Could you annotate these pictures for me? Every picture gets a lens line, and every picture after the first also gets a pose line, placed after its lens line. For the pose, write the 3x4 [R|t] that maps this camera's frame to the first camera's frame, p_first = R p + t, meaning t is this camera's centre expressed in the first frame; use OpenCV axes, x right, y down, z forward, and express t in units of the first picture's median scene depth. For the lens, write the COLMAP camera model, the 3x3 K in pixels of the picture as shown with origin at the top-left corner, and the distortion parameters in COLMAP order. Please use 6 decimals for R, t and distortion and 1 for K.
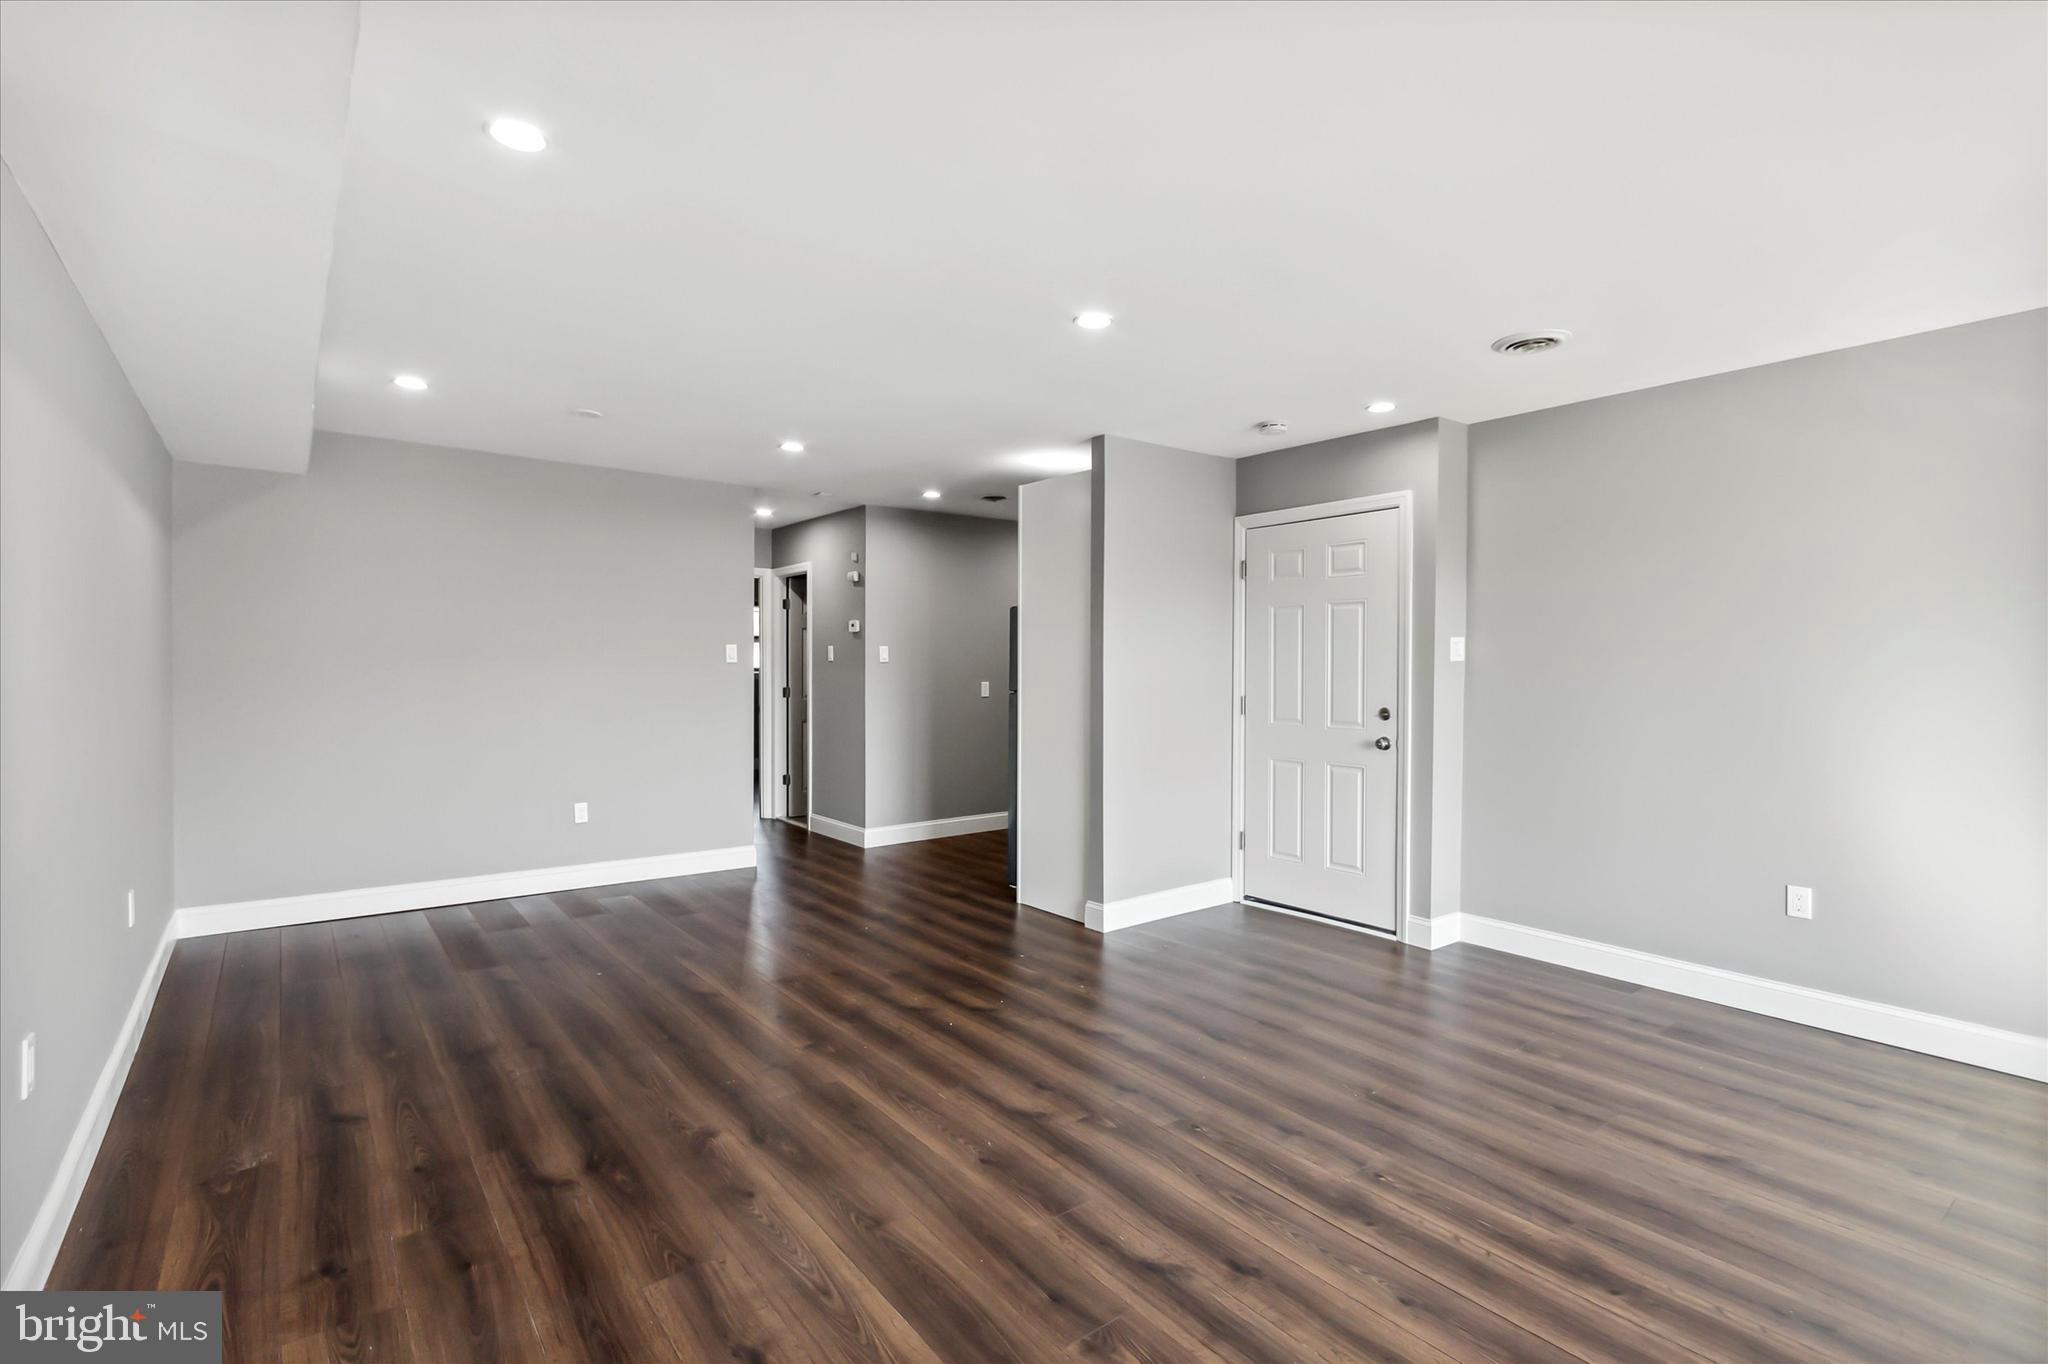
lens RADIAL K [[931.9, 0, 1024.0], [0, 931.9, 682.0], [0, 0, 1]] dist [-0.004504, 0.000039]
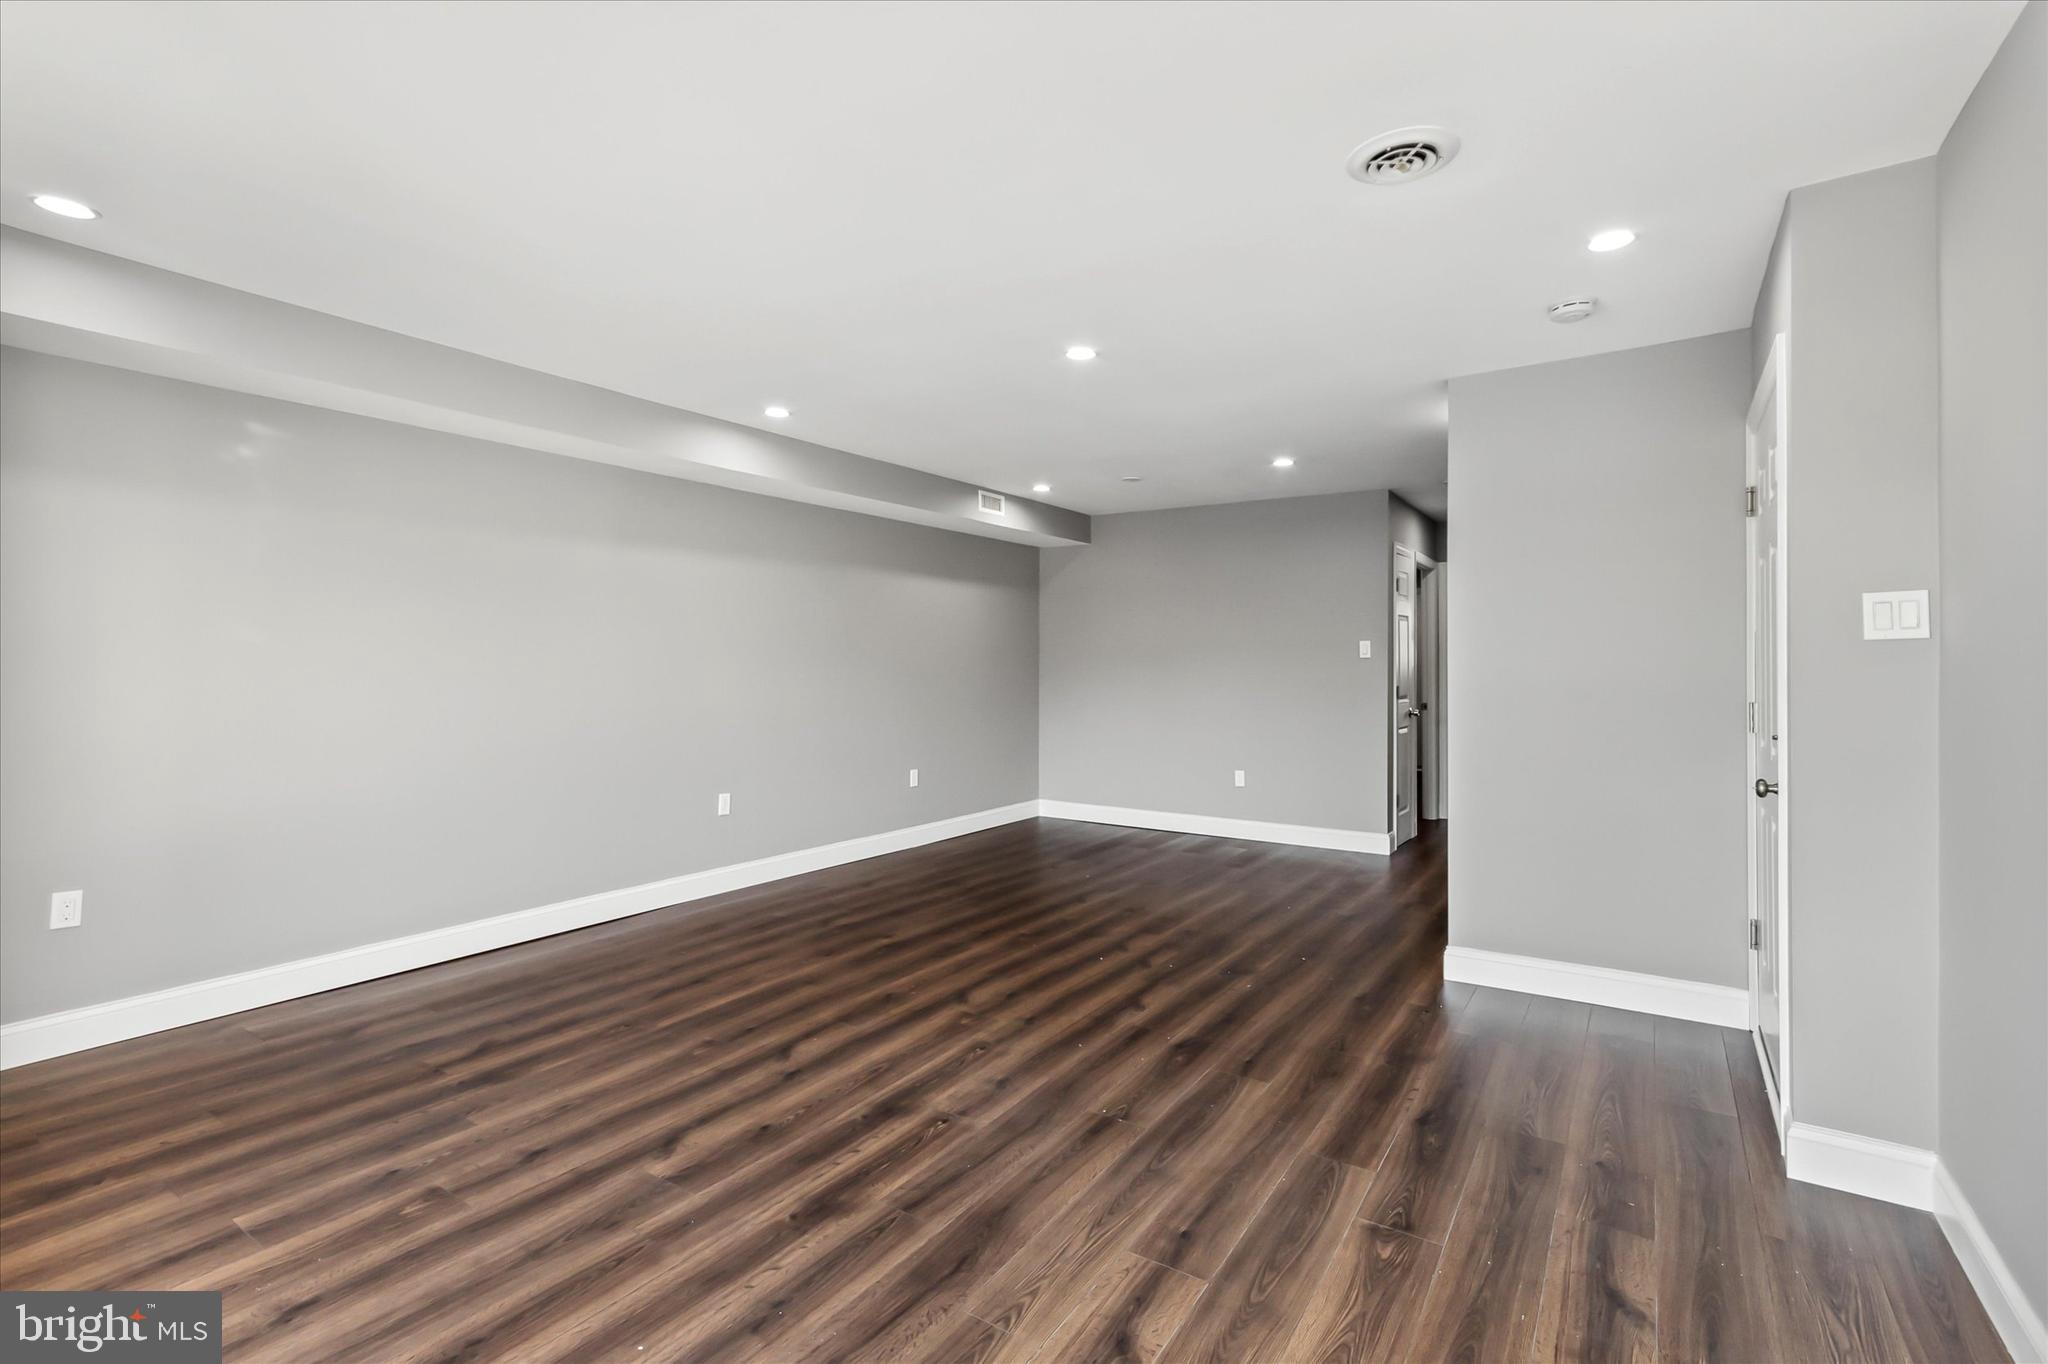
lens RADIAL K [[954.6, 0, 1031.4], [0, 954.6, 657.3], [0, 0, 1]] dist [0.002063, 0.000677]
pose [[0.336497, -0.007353, -0.941656, 1.262143], [-0.017892, 0.999739, -0.014200, 0.003245], [0.941514, 0.021626, 0.336278, 0.608682]]
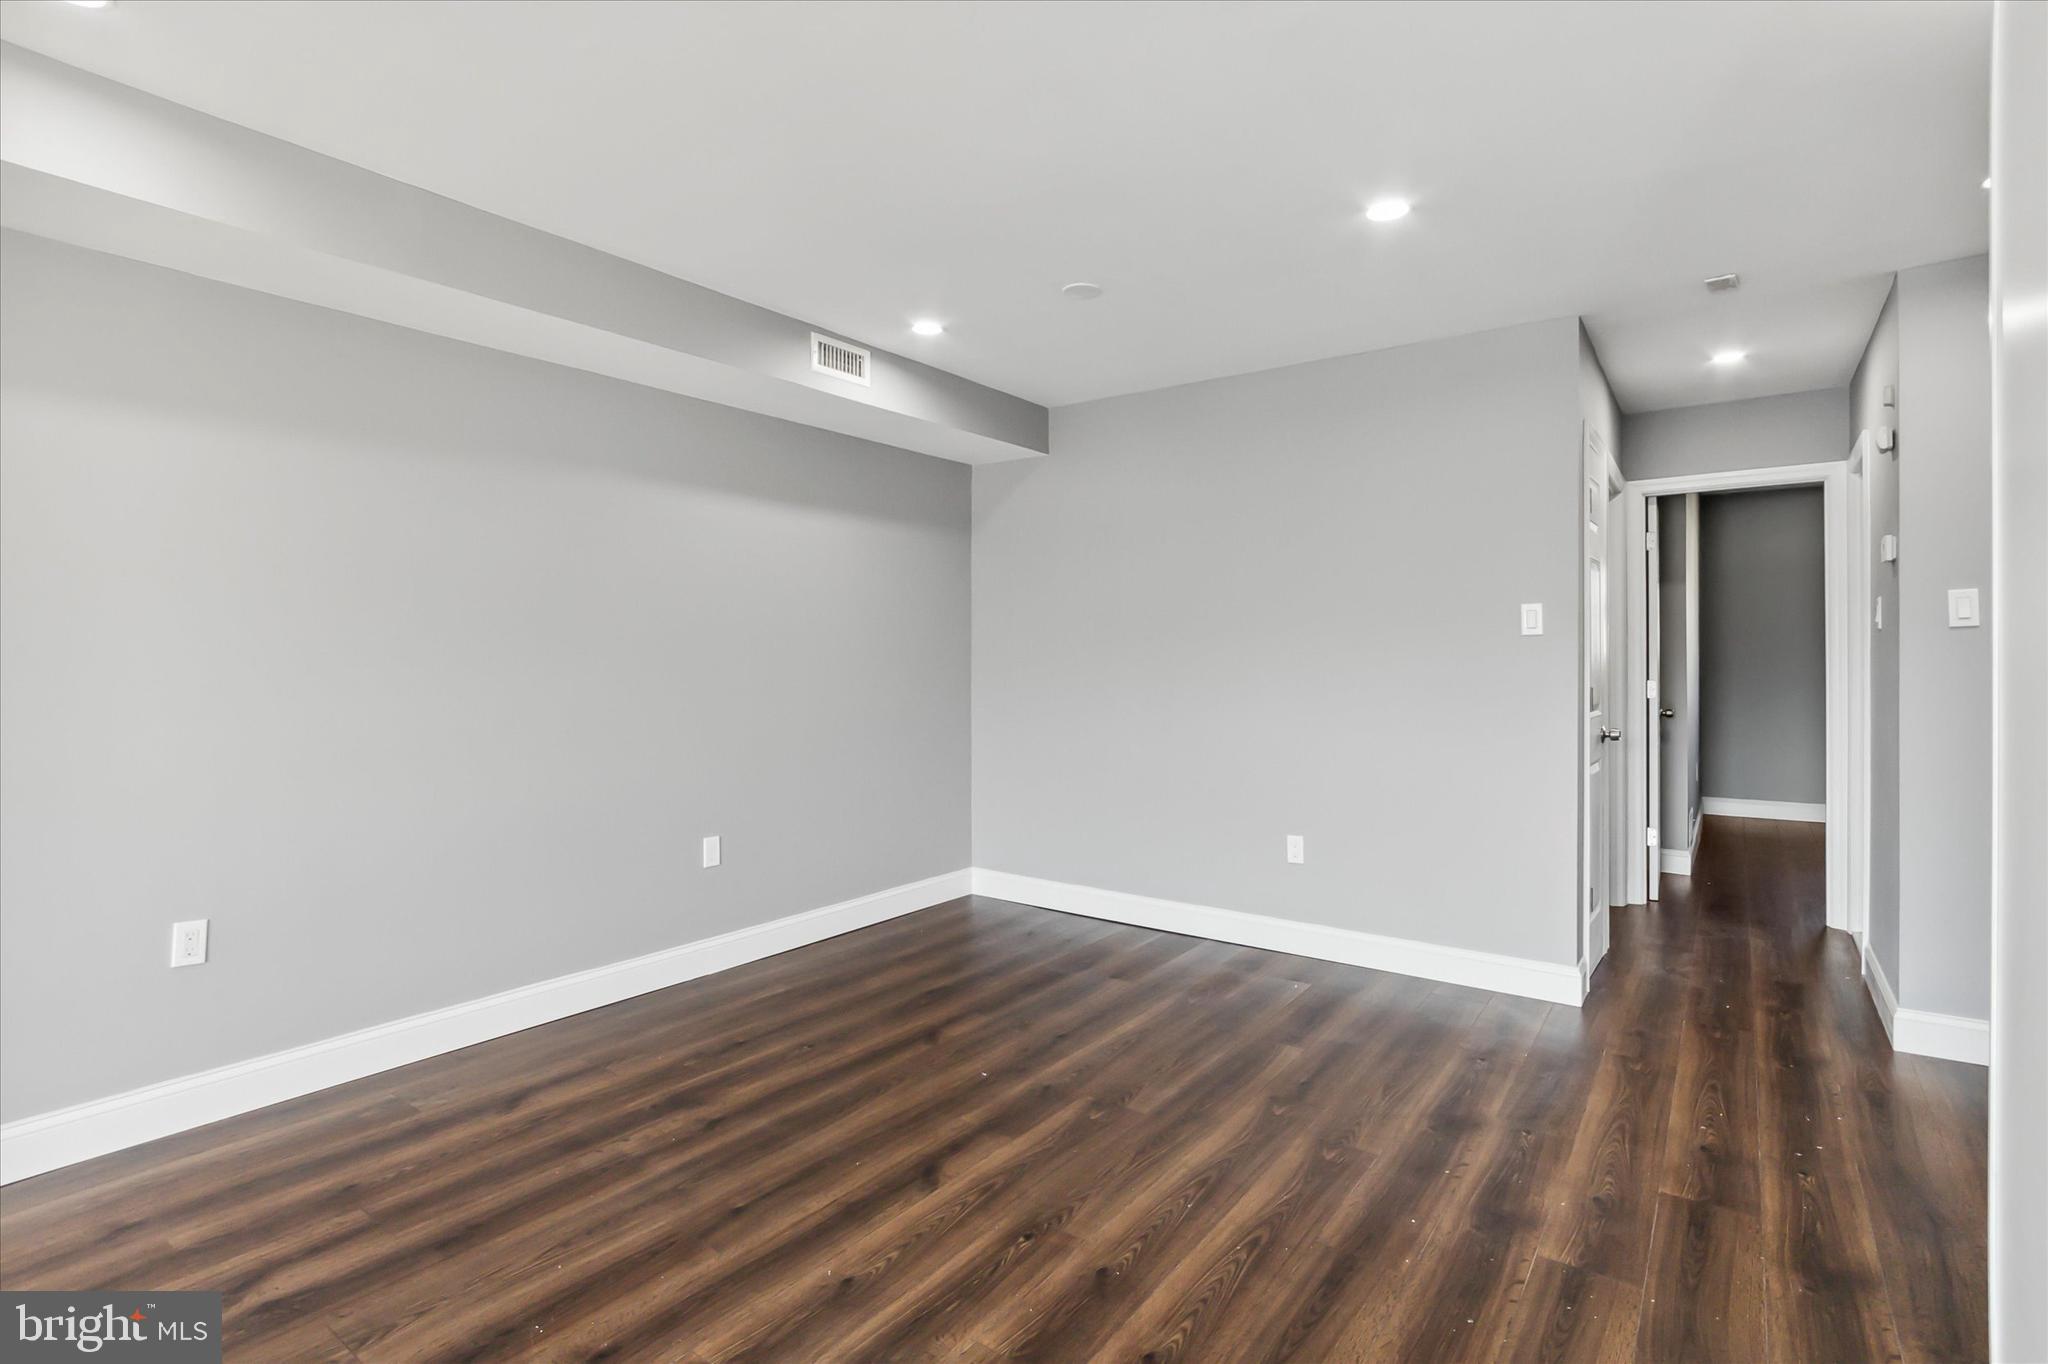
lens RADIAL K [[950.7, 0, 1002.6], [0, 950.7, 668.0], [0, 0, 1]] dist [-0.065433, -0.000078]
pose [[0.253211, 0.009526, -0.967364, 0.326391], [-0.013152, 0.999893, 0.006404, 0.001409], [0.967322, 0.011101, 0.253310, 1.187170]]
